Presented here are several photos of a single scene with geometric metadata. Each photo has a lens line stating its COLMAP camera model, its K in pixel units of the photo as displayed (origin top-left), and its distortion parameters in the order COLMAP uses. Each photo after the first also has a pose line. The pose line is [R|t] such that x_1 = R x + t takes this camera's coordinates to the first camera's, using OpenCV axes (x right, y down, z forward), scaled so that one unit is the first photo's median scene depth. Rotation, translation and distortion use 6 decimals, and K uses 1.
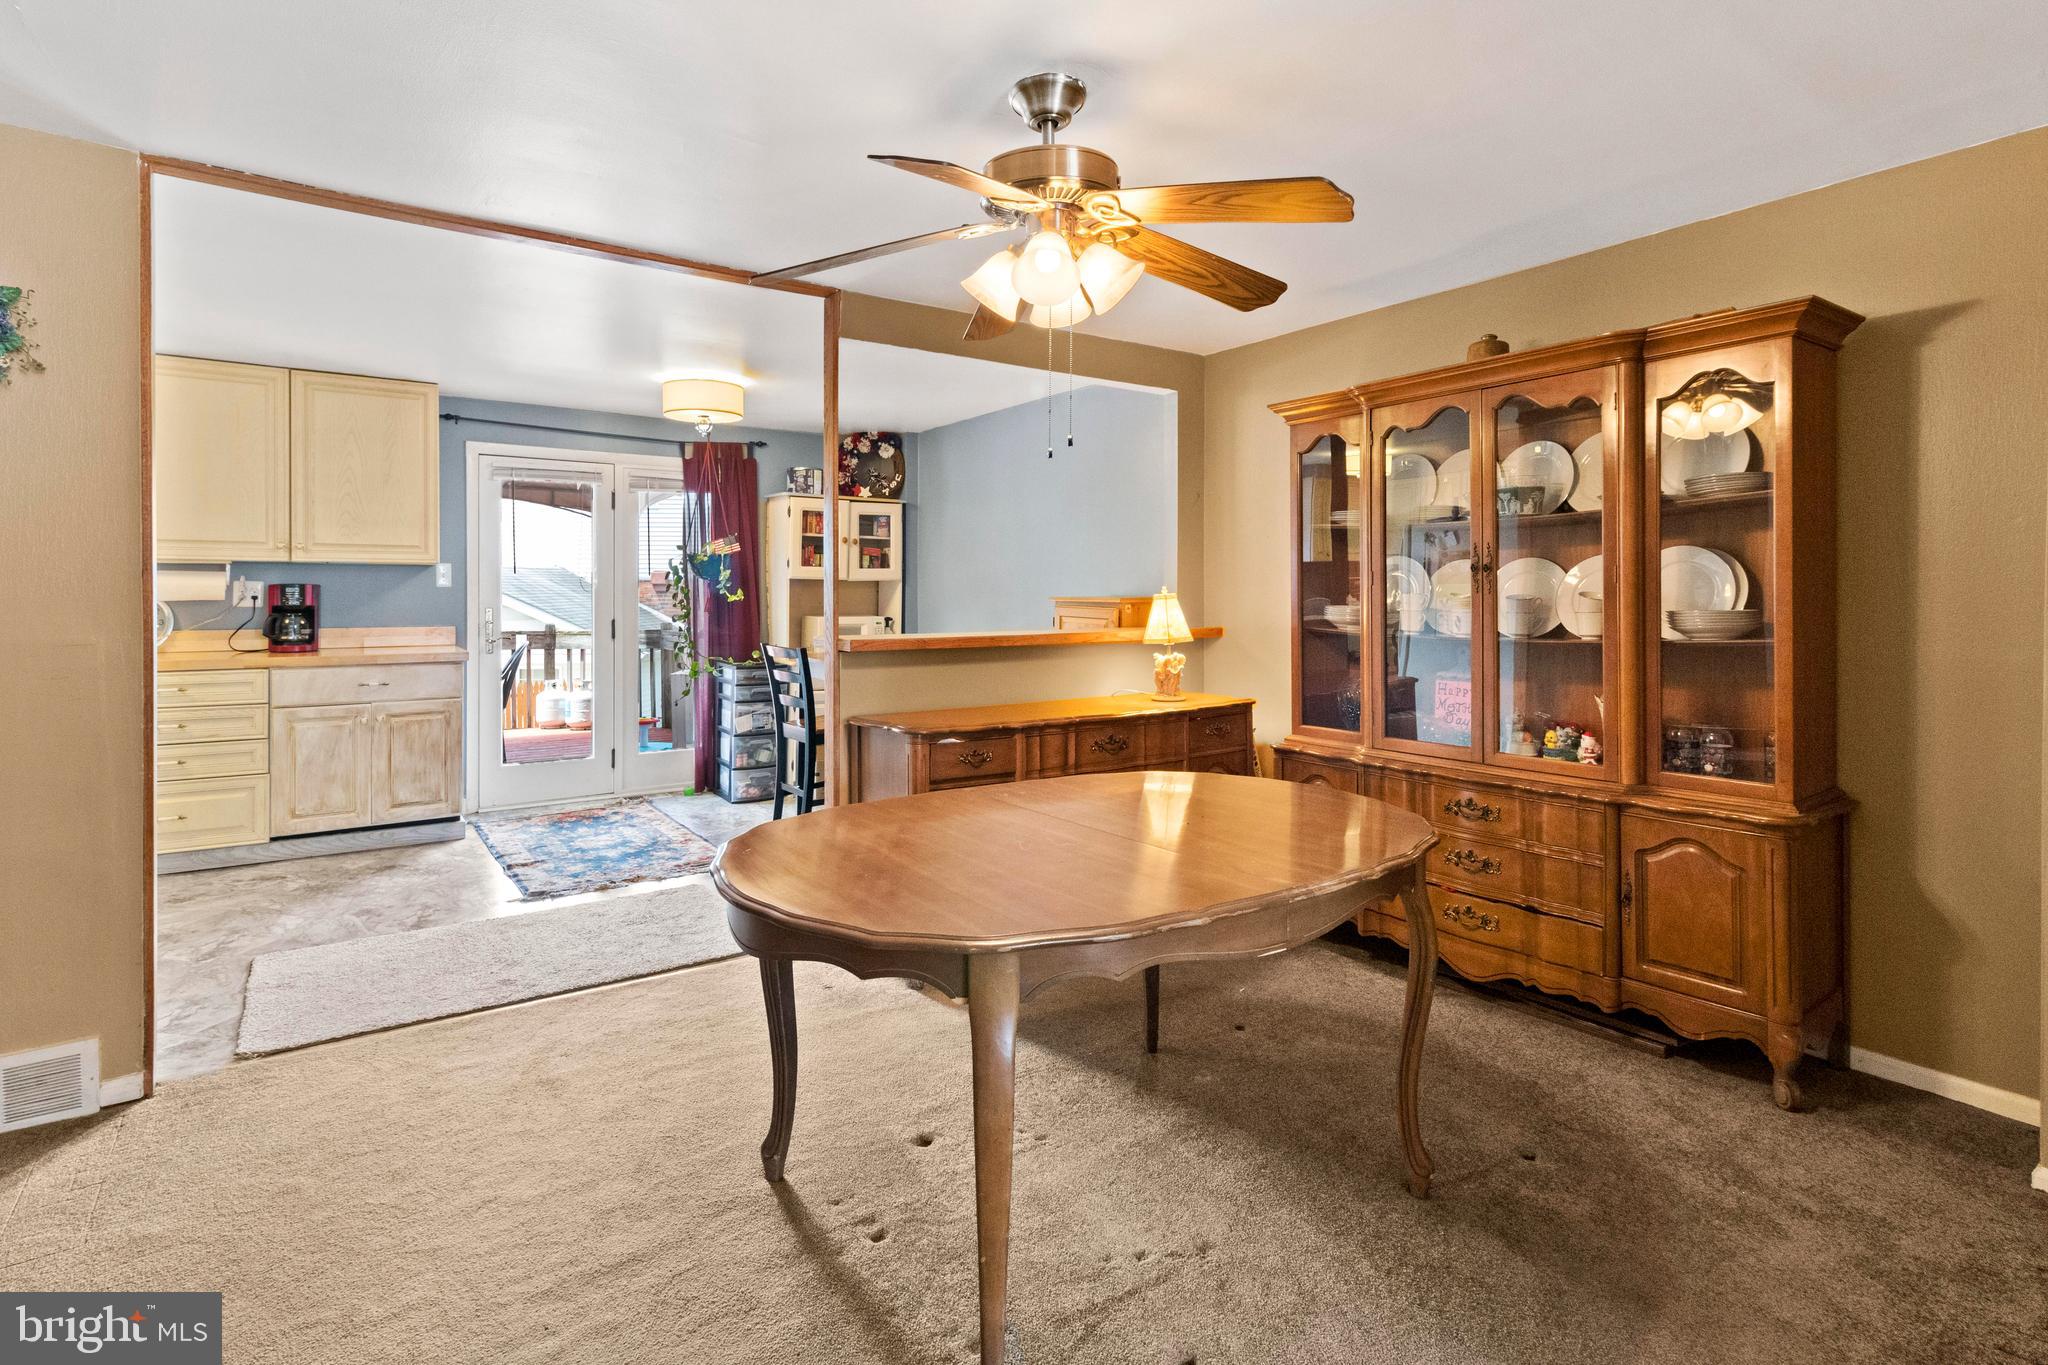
lens RADIAL K [[966.4, 0, 1022.4], [0, 966.4, 579.7], [0, 0, 1]] dist [0.002854, 0.000437]
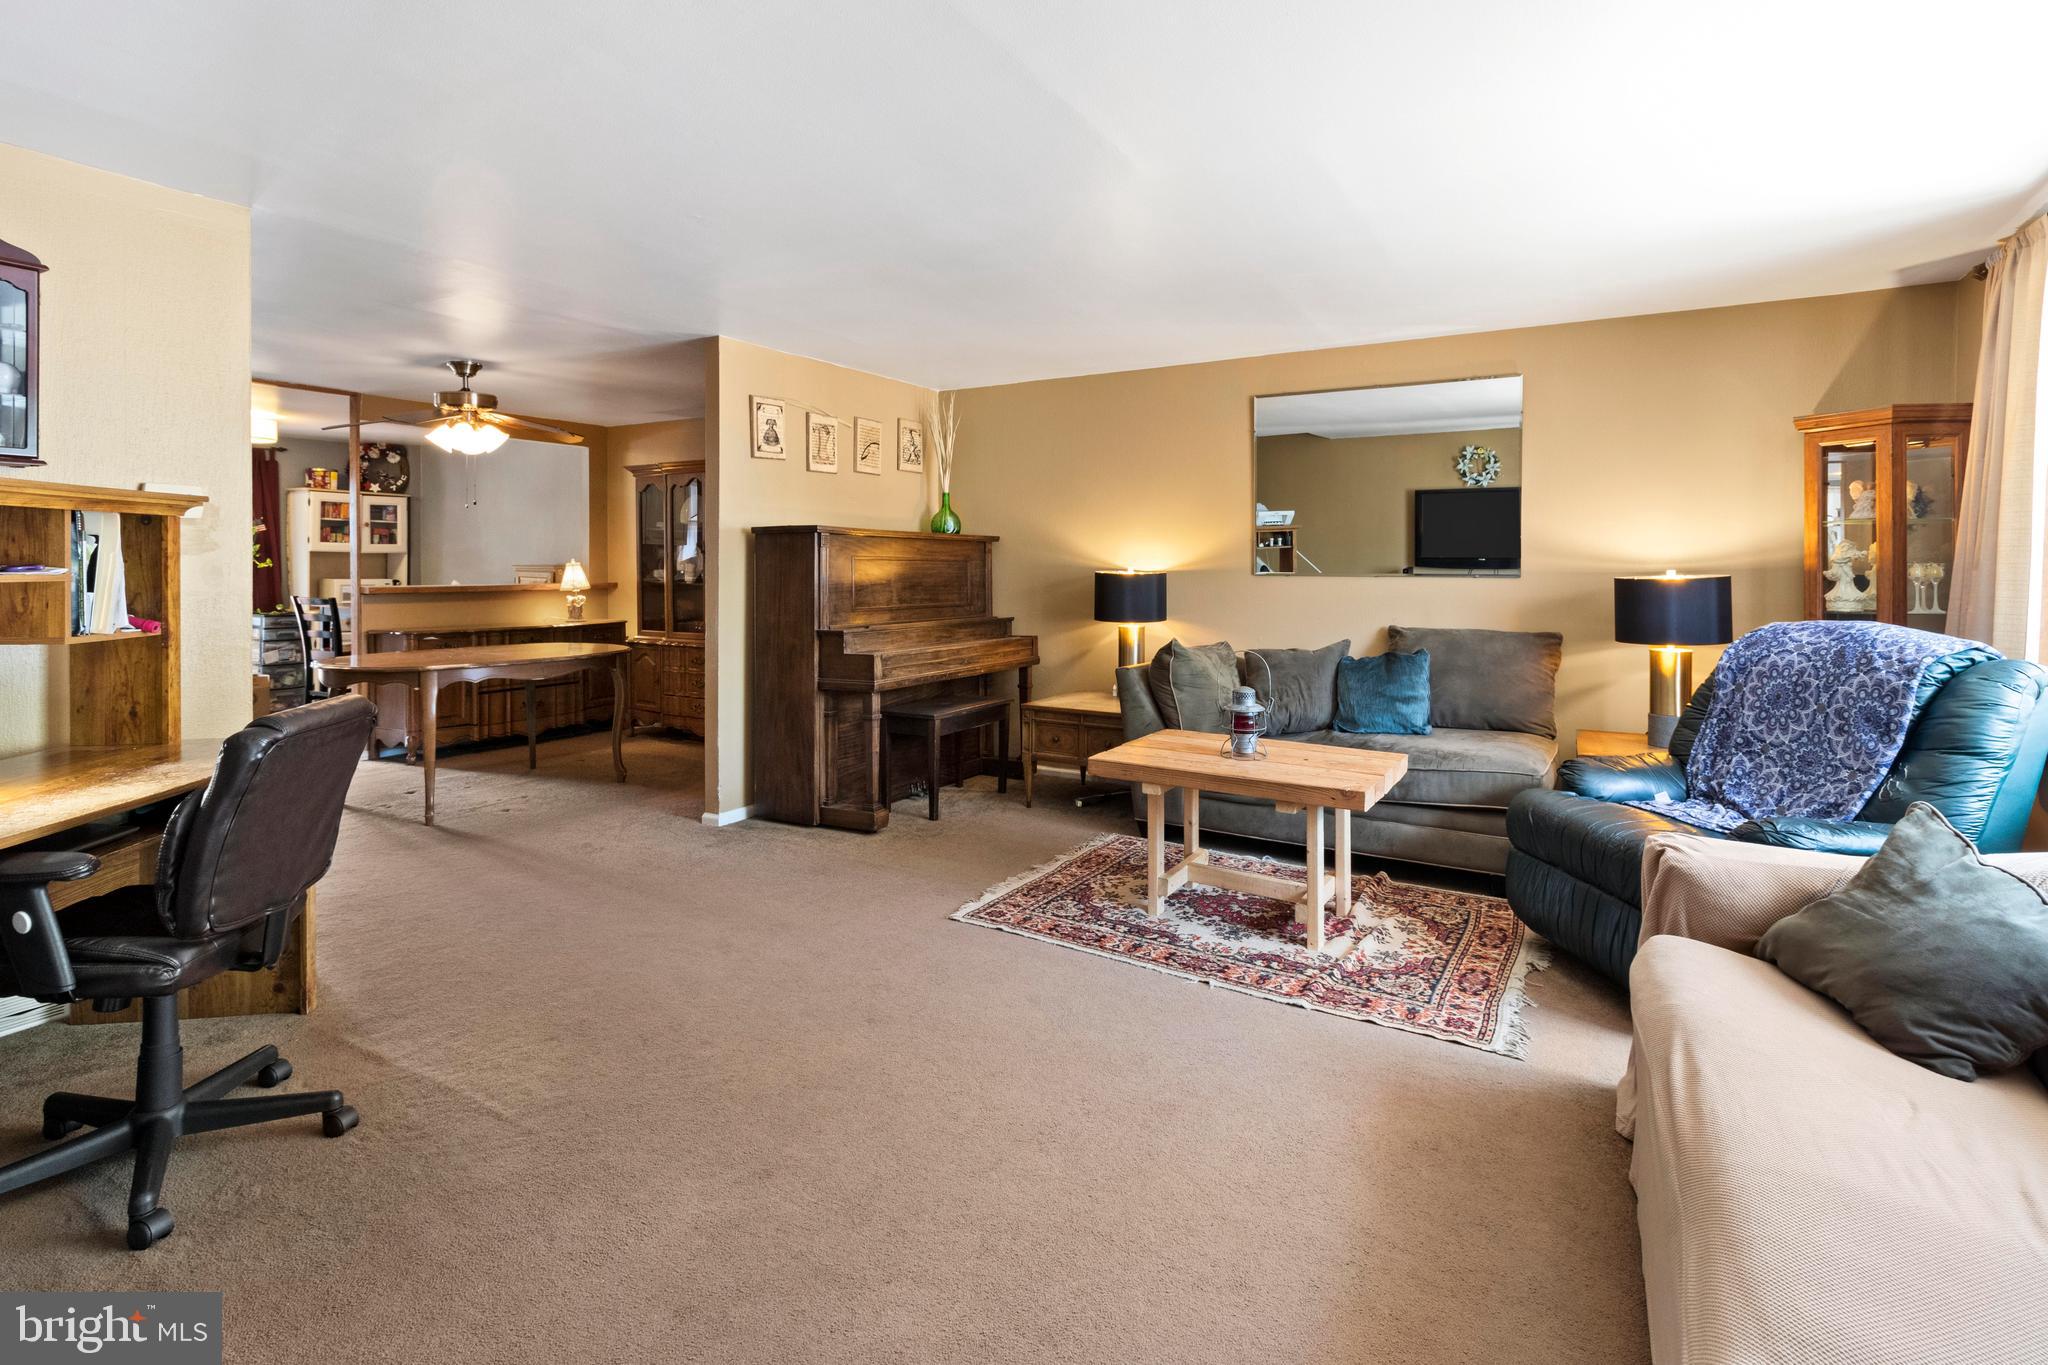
lens RADIAL K [[966.4, 0, 1022.4], [0, 966.4, 579.7], [0, 0, 1]] dist [0.002854, 0.000437]
pose [[0.907642, -0.001038, 0.419744, 0.100242], [-0.010740, 0.999612, 0.025696, -0.006616], [-0.419608, -0.027831, 0.907279, -0.675542]]
